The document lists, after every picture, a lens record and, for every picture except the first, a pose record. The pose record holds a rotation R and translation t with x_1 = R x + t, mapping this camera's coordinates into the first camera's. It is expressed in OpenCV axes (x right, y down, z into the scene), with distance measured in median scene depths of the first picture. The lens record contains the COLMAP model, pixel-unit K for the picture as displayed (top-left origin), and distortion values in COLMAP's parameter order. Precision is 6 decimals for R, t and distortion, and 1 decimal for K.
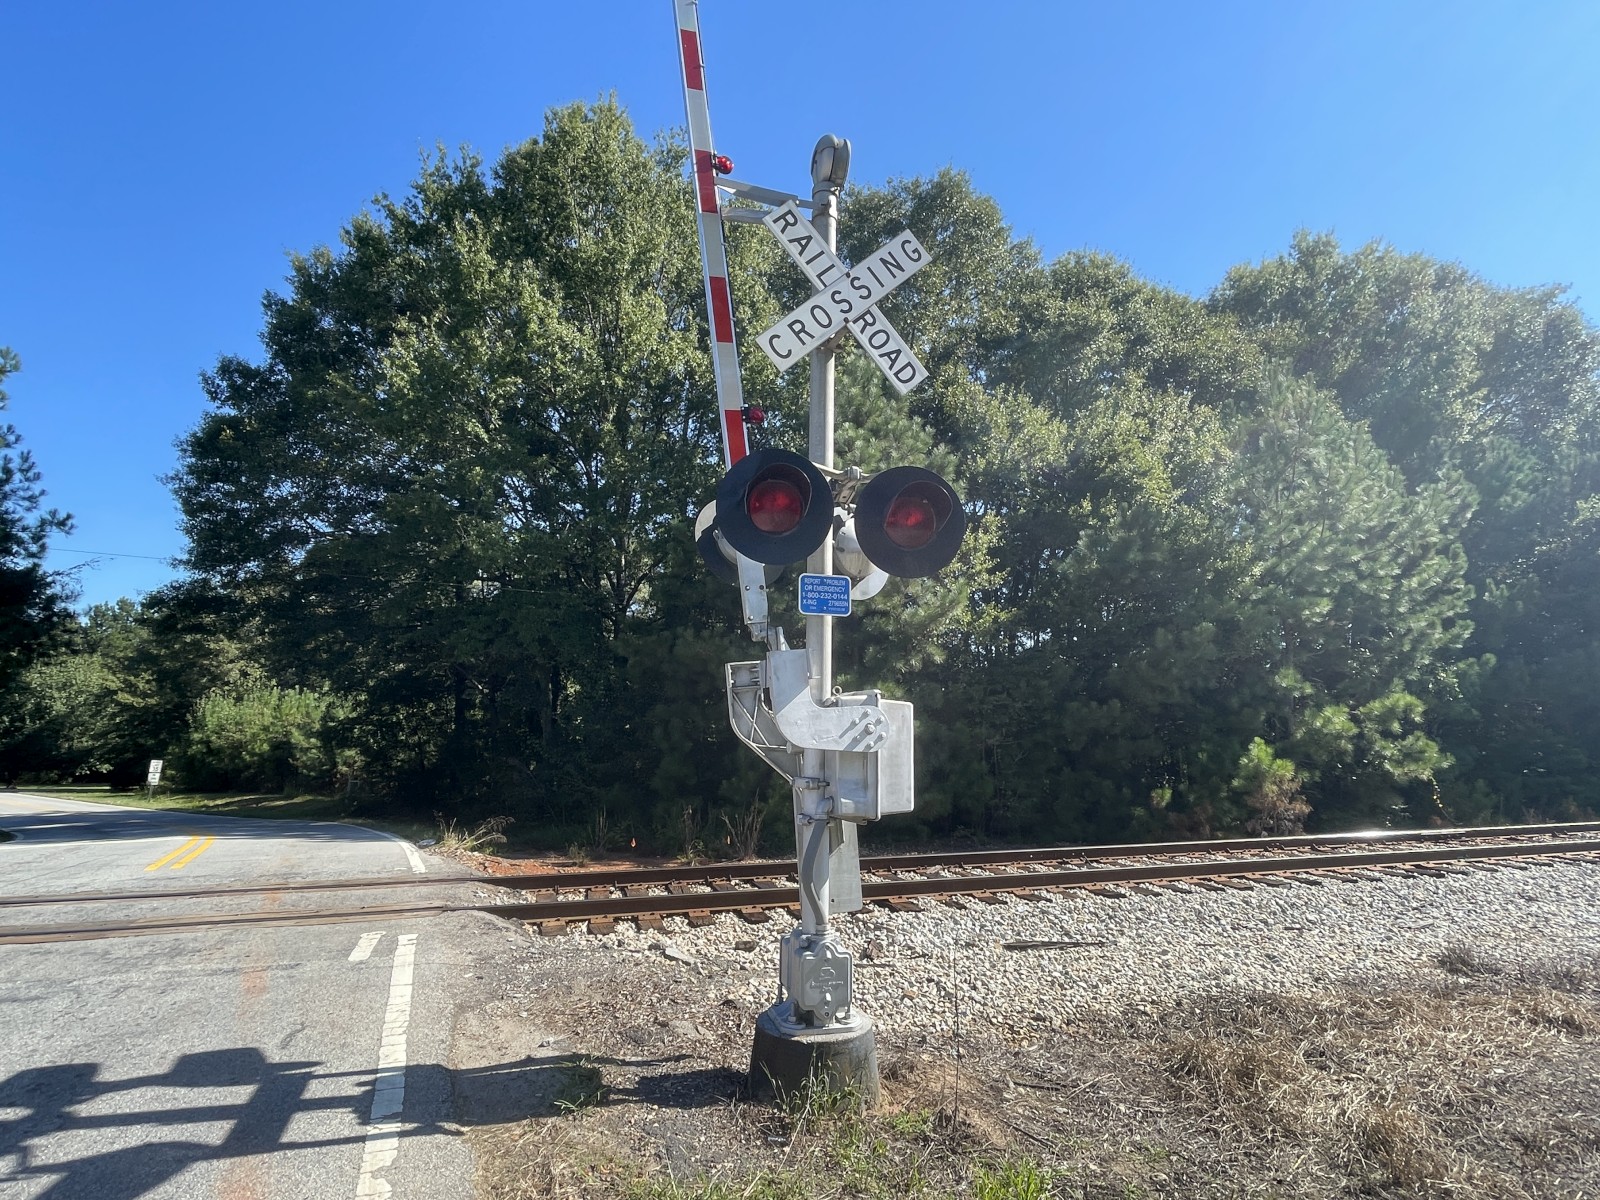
lens RADIAL K [[835.3, 0, 810.0], [0, 835.3, 596.9], [0, 0, 1]] dist [-0.003426, -0.000715]
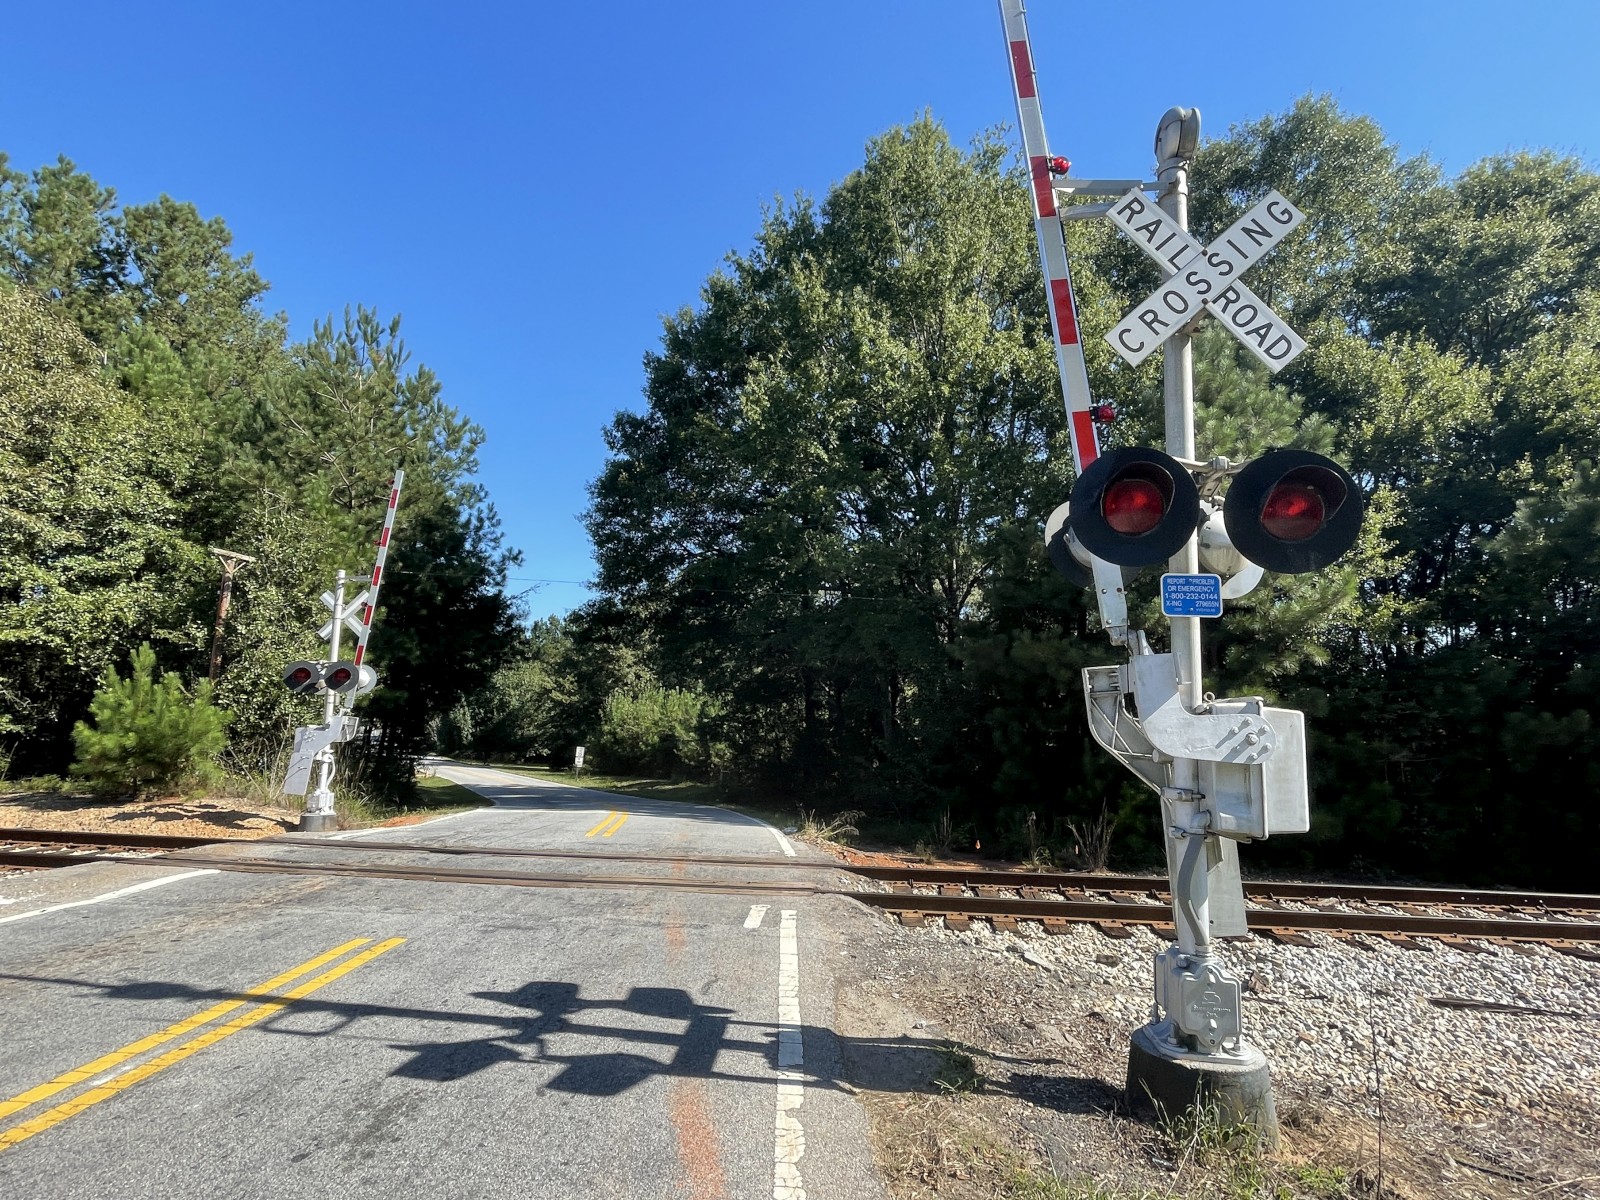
lens RADIAL K [[836.0, 0, 803.4], [0, 836.0, 596.1], [0, 0, 1]] dist [-0.003492, -0.000698]
pose [[0.922076, -0.035730, -0.385357, -0.005838], [0.034147, 0.999357, -0.010952, -0.001589], [0.385500, -0.003061, 0.922703, -0.010078]]
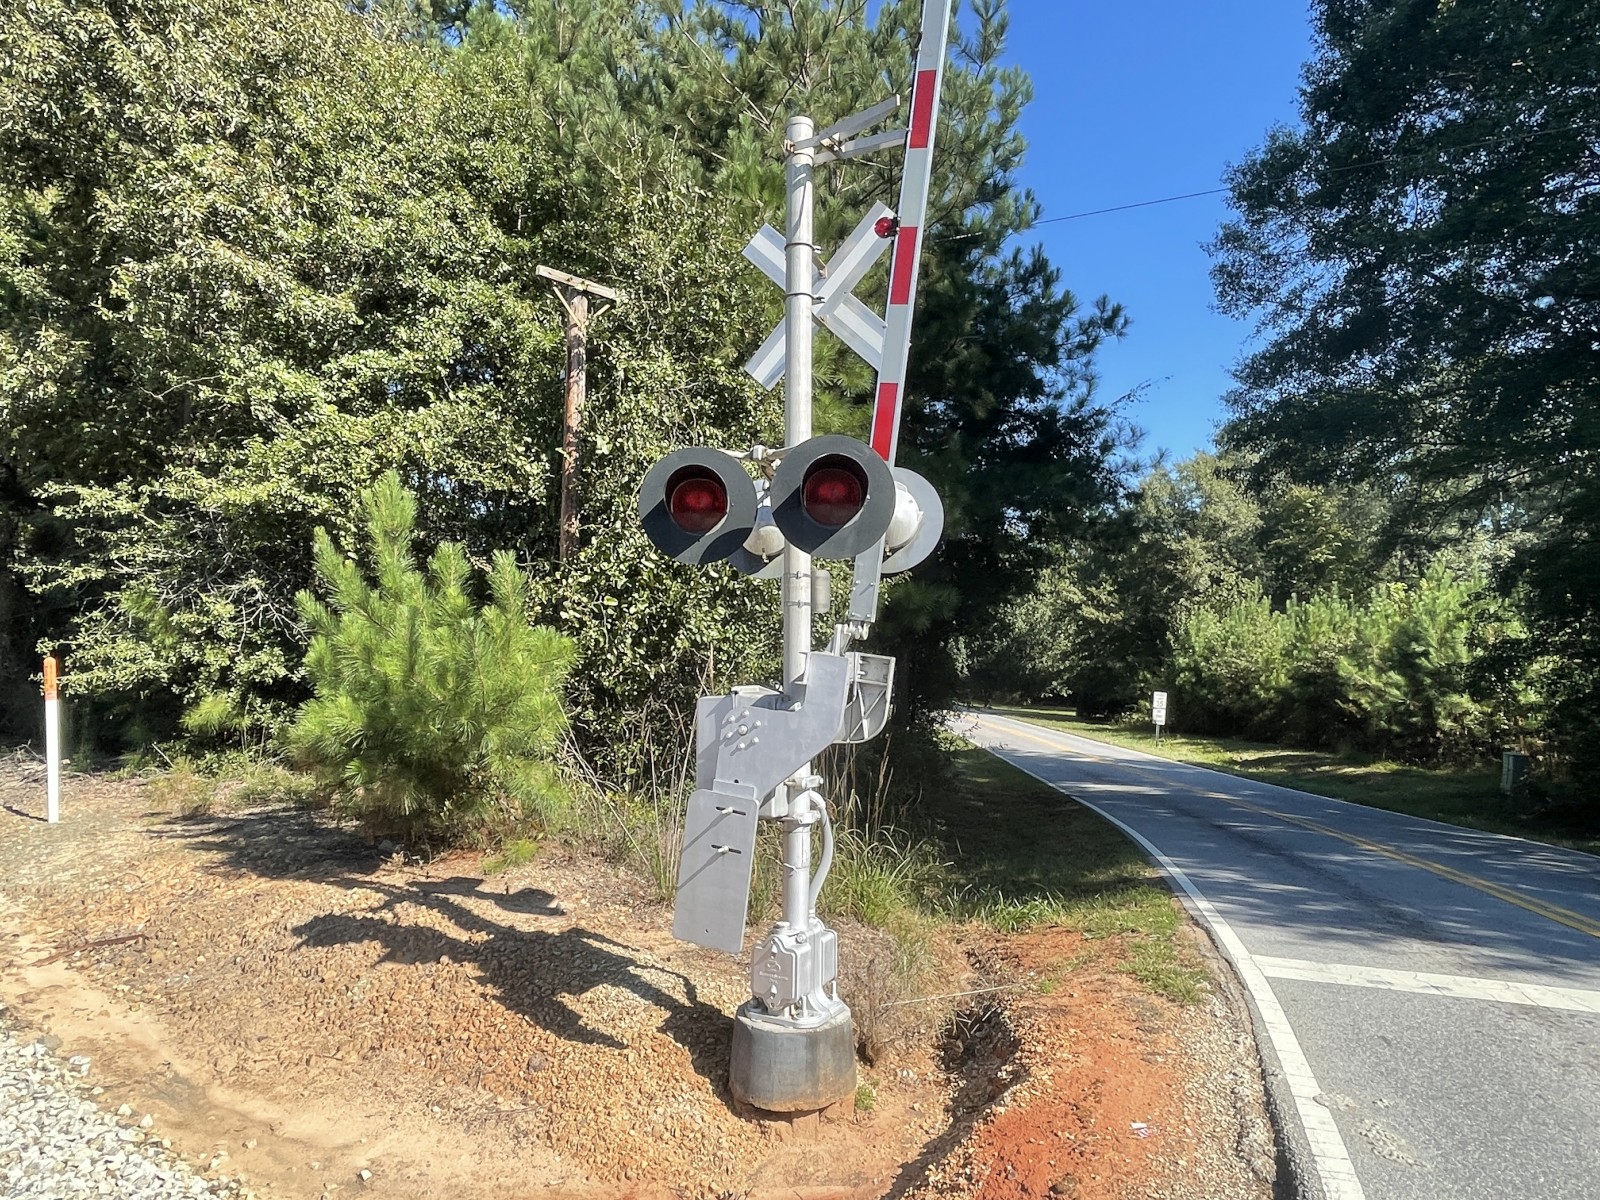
lens RADIAL K [[1051.5, 0, 800.0], [0, 1051.5, 600.0], [0, 0, 1]] dist [0.000834, -0.000080]
pose [[0.614366, -0.015486, -0.788869, -0.580153], [0.098666, 0.993467, 0.057338, 0.066487], [0.782828, -0.113061, 0.611881, 0.432110]]
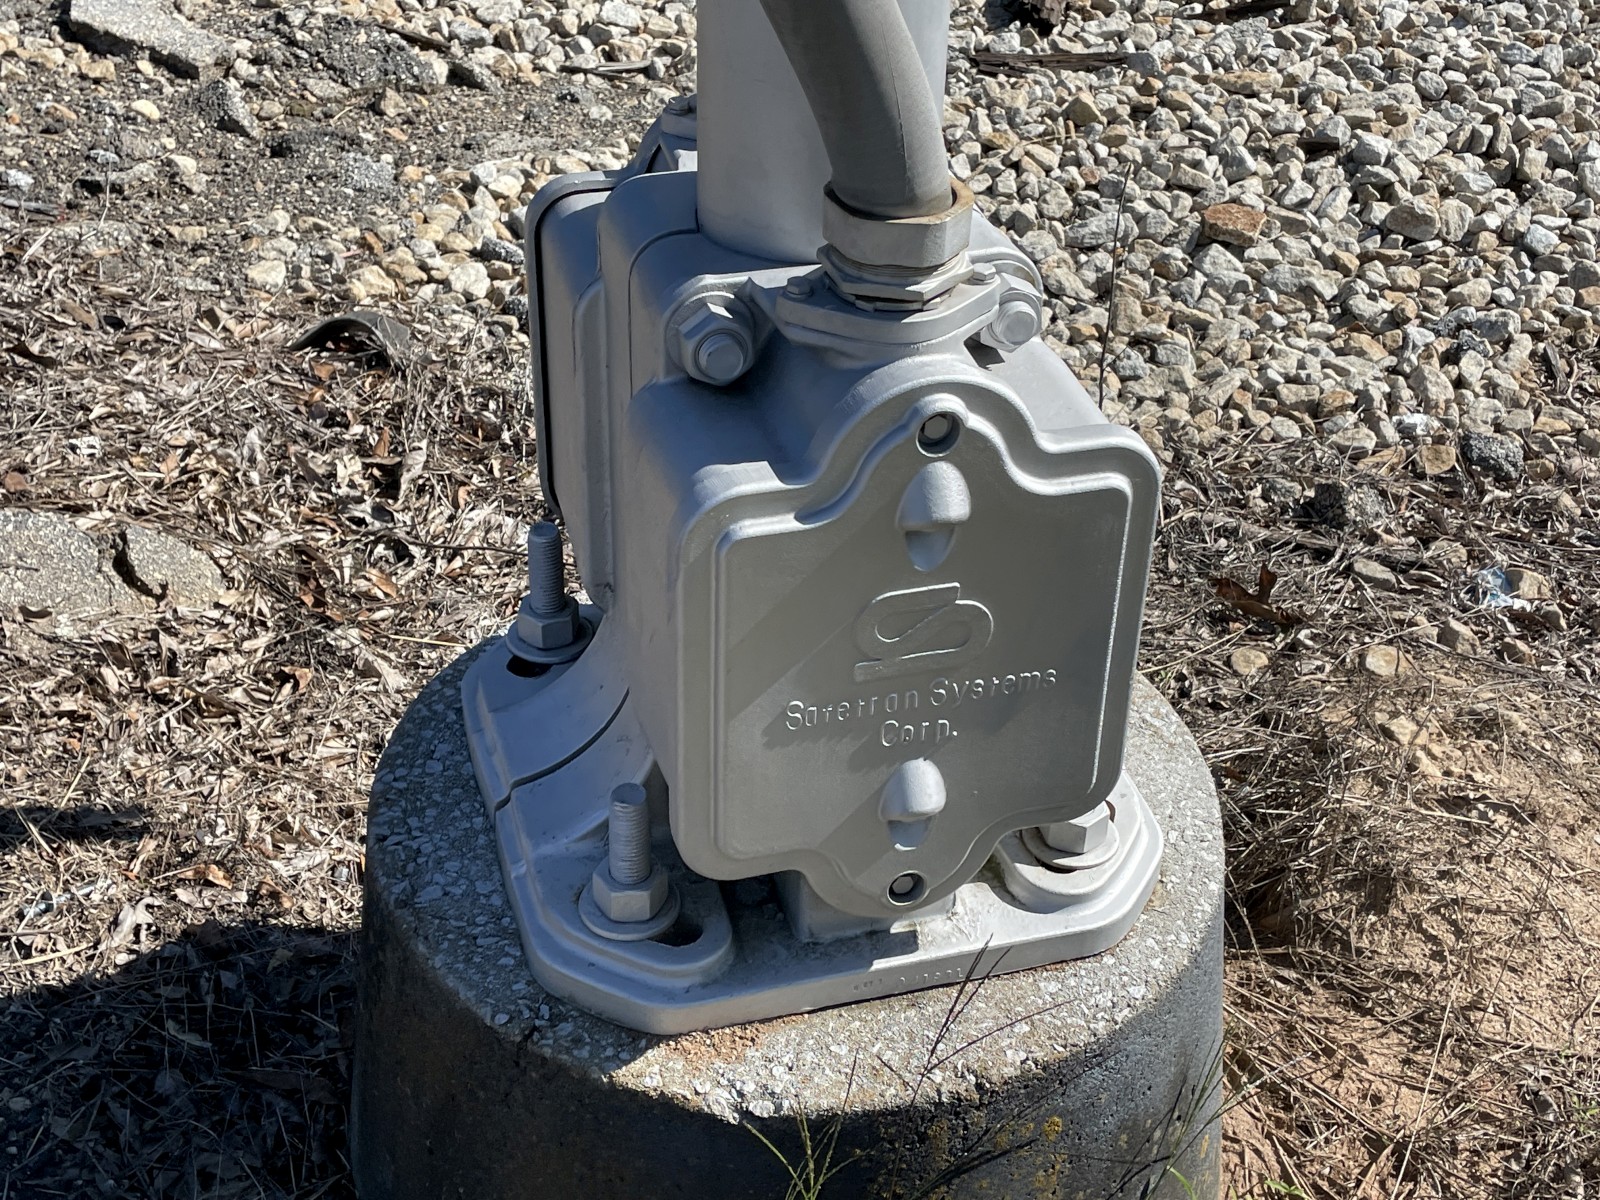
lens RADIAL K [[2108.4, 0, 800.0], [0, 2108.4, 600.0], [0, 0, 1]] dist [0.063950, -0.021822]
pose [[0.999817, 0.008633, 0.017051, -0.000138], [-0.017997, 0.725521, 0.687965, 0.061872], [-0.006431, -0.688146, 0.725544, 0.192835]]
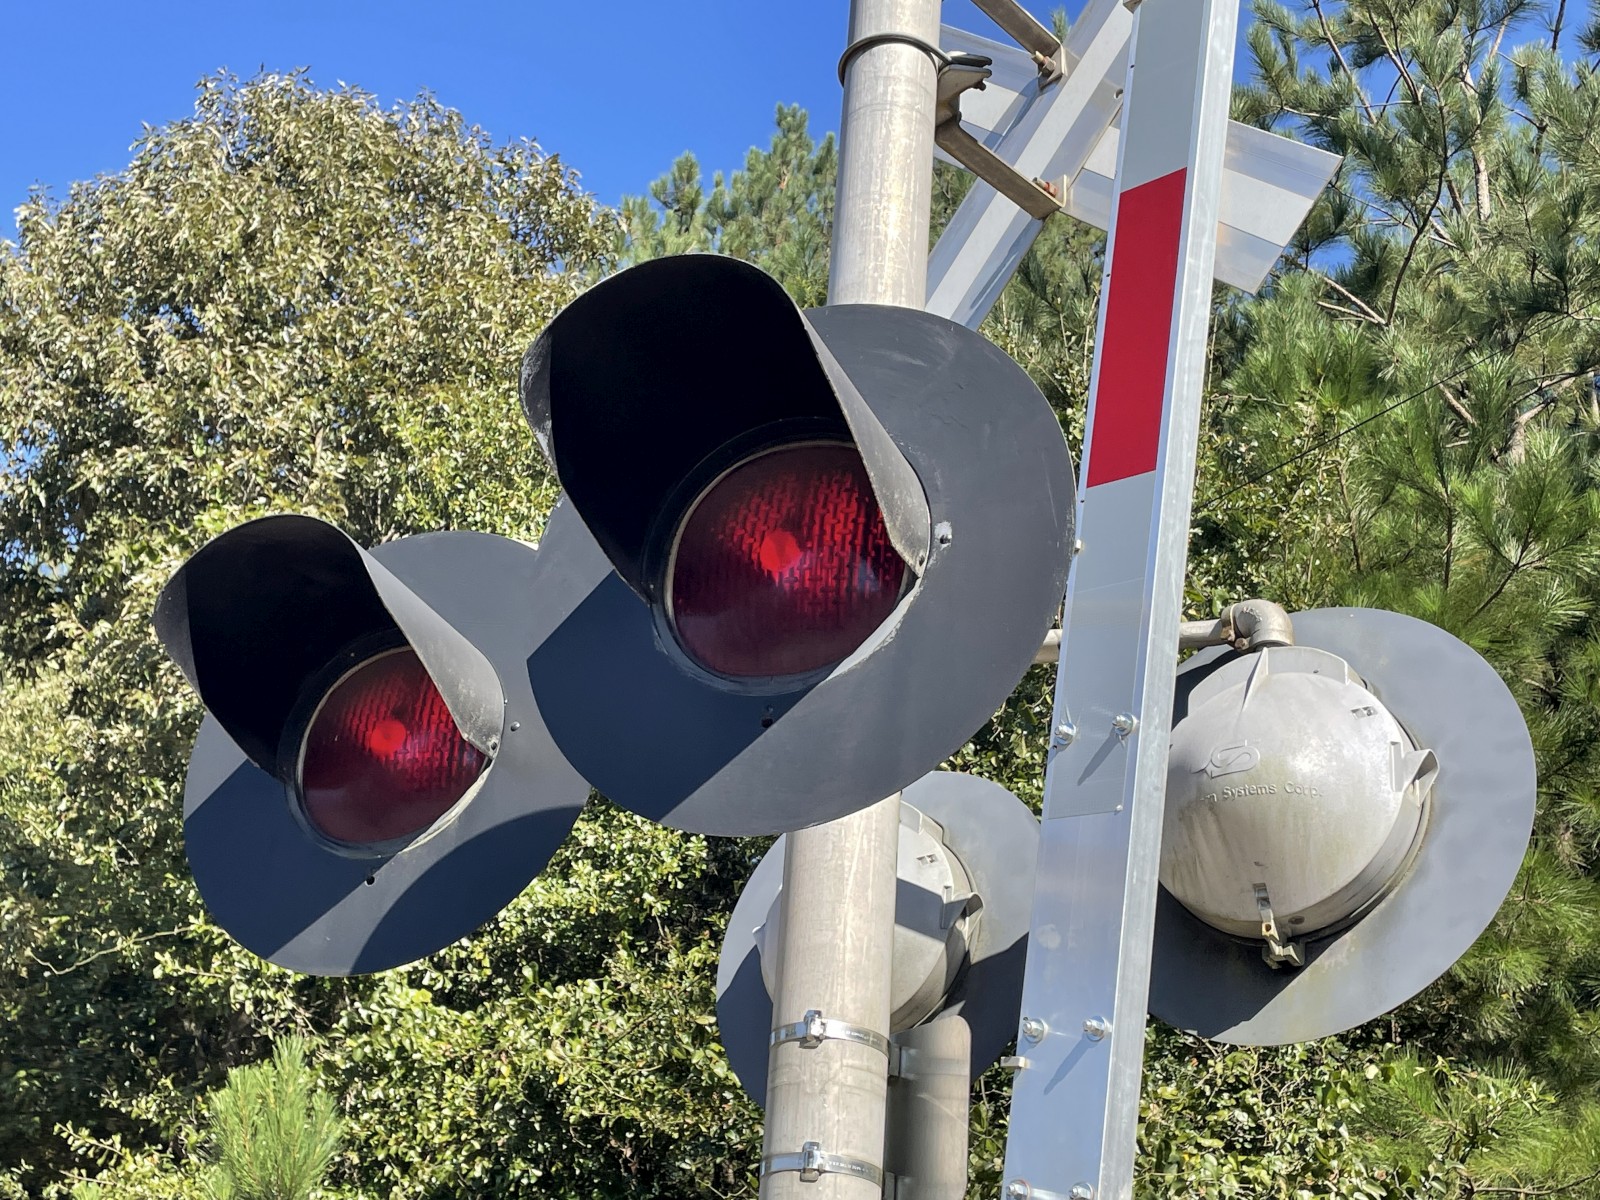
lens RADIAL K [[2108.4, 0, 800.0], [0, 2108.4, 600.0], [0, 0, 1]] dist [0.063950, -0.021822]
pose [[0.256273, -0.401331, -0.879351, -0.685499], [0.081068, 0.915451, -0.394180, 0.102600], [0.963199, 0.029731, 0.267140, 0.573413]]
